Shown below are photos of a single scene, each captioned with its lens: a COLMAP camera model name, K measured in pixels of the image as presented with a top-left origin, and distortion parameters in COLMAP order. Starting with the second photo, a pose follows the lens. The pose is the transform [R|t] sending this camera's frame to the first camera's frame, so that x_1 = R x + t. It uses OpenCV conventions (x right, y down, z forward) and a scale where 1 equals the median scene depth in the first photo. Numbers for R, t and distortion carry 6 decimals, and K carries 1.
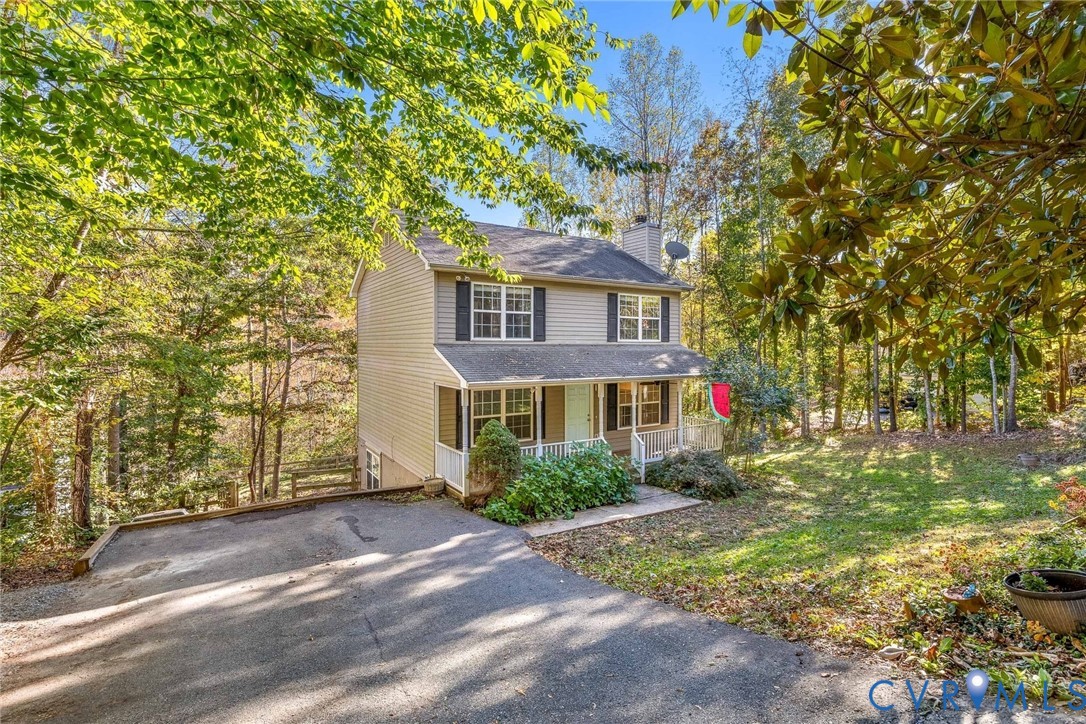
lens RADIAL K [[483.4, 0, 538.5], [0, 483.4, 359.3], [0, 0, 1]] dist [0.000941, 0.000063]
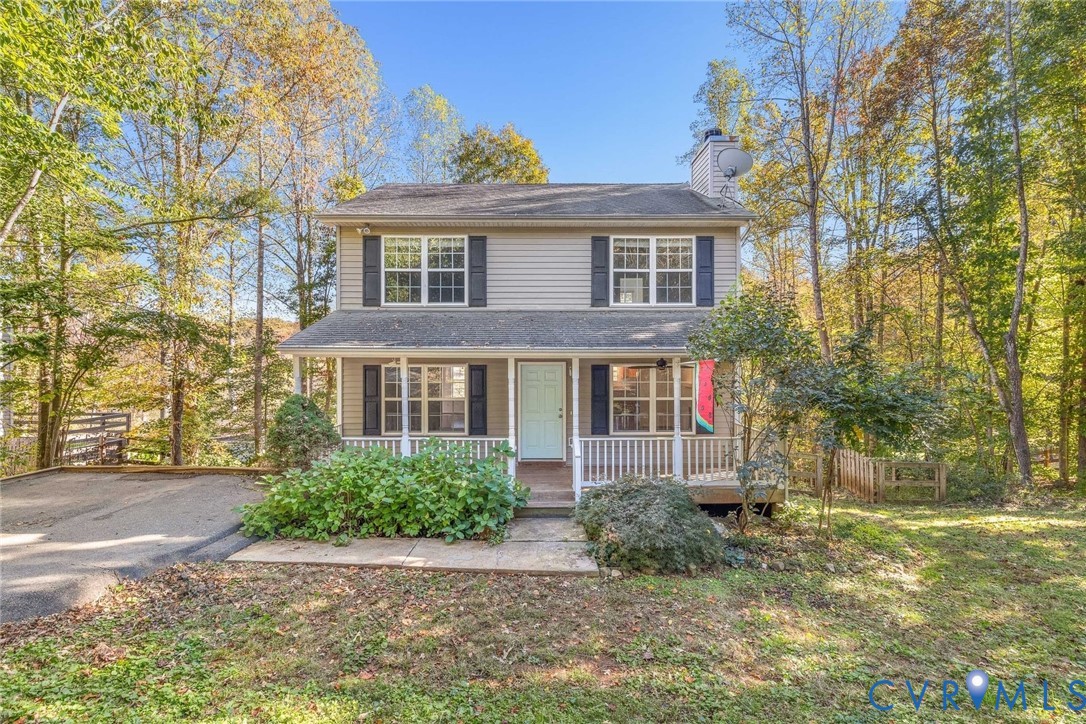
lens RADIAL K [[526.5, 0, 543.0], [0, 526.5, 328.1], [0, 0, 1]] dist [0.002339, 0.000440]
pose [[0.842952, 0.015690, -0.537760, 0.557907], [-0.014959, 0.999872, 0.005725, -0.009686], [0.537781, 0.003219, 0.843079, 0.361930]]
